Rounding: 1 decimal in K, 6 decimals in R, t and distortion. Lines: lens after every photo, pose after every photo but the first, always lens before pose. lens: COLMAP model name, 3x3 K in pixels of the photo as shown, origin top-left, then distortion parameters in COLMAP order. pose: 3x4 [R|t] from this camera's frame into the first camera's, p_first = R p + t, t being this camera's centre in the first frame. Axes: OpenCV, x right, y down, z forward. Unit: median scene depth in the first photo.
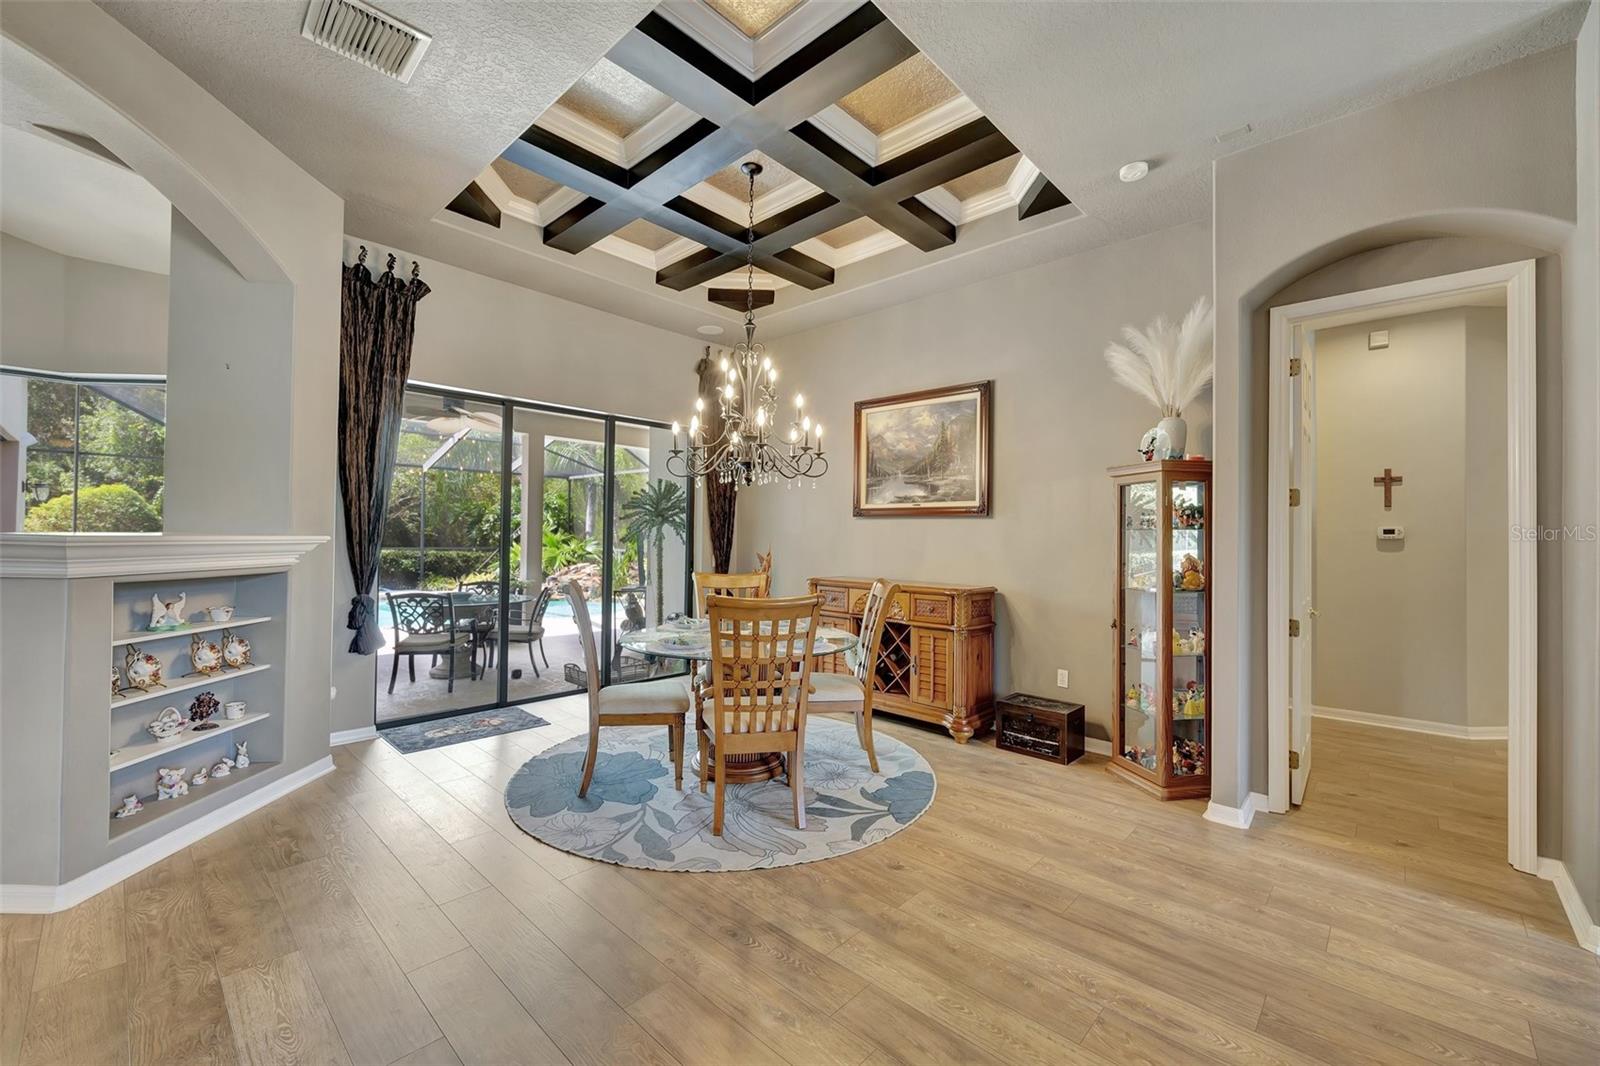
lens RADIAL K [[647.3, 0, 792.7], [0, 647.3, 542.8], [0, 0, 1]] dist [-0.002016, -0.000314]
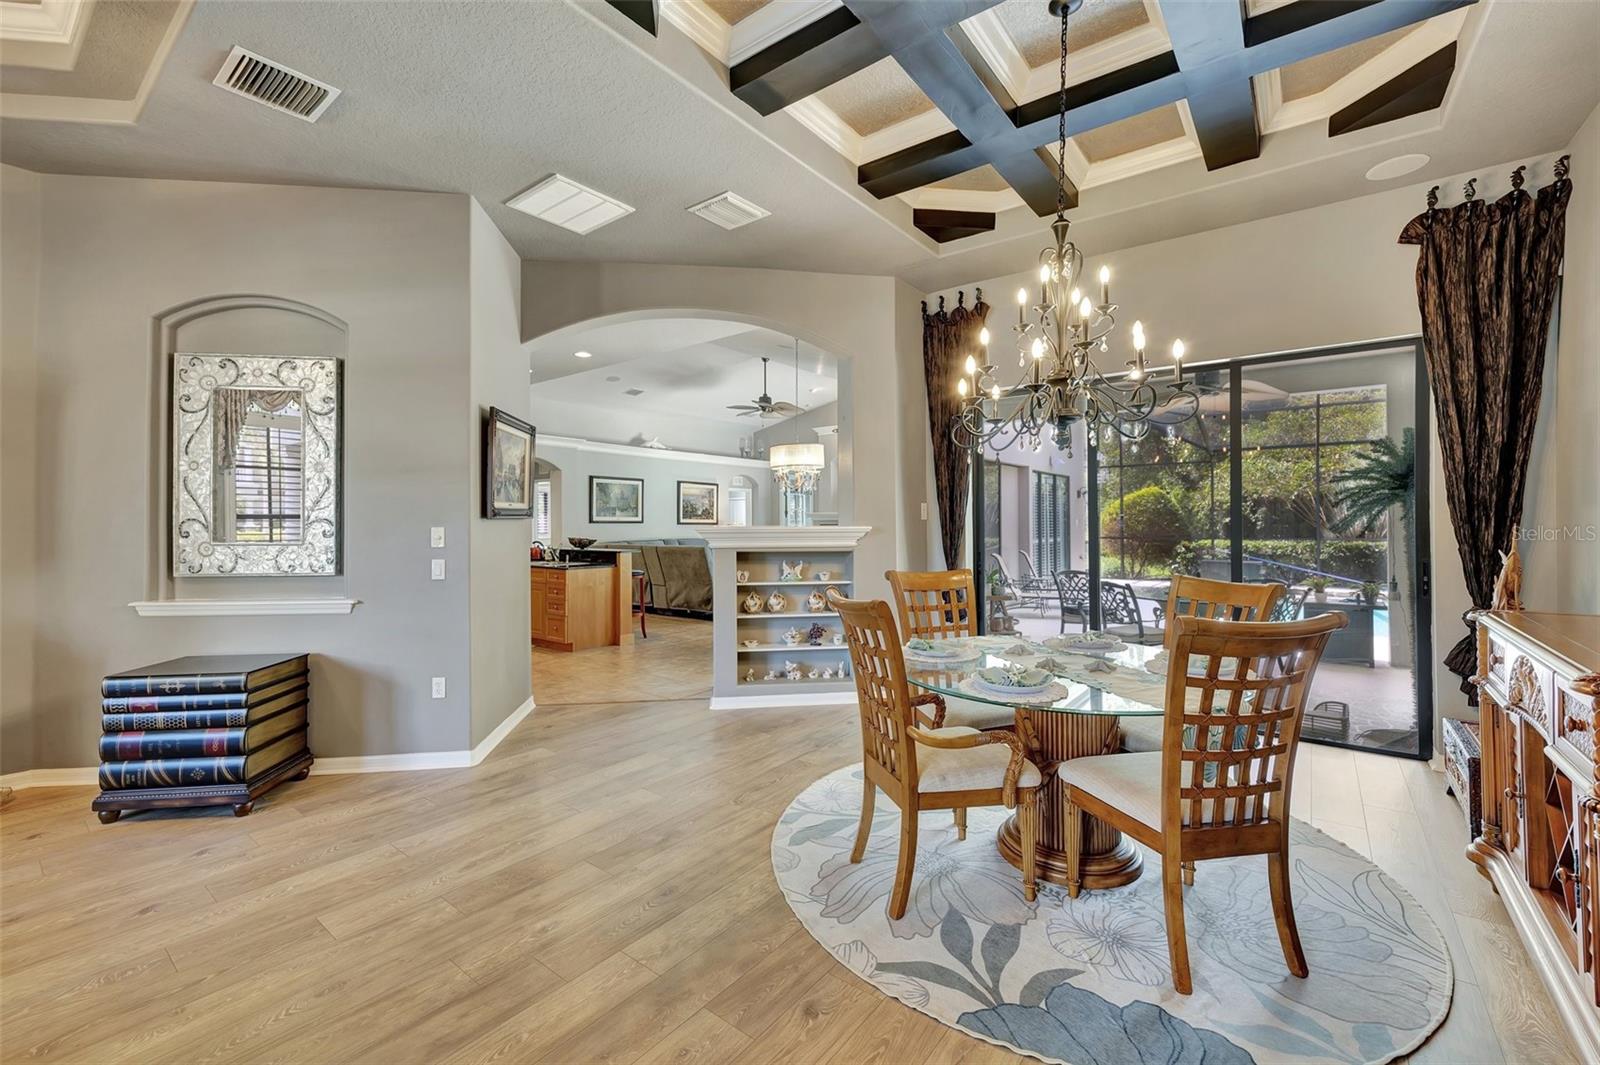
lens RADIAL K [[647.3, 0, 800.8], [0, 647.3, 516.4], [0, 0, 1]] dist [-0.002016, -0.000314]
pose [[0.119636, -0.019318, -0.992630, 0.714495], [-0.007390, 0.999766, -0.020347, -0.002159], [0.992790, 0.009769, 0.119465, 0.767361]]
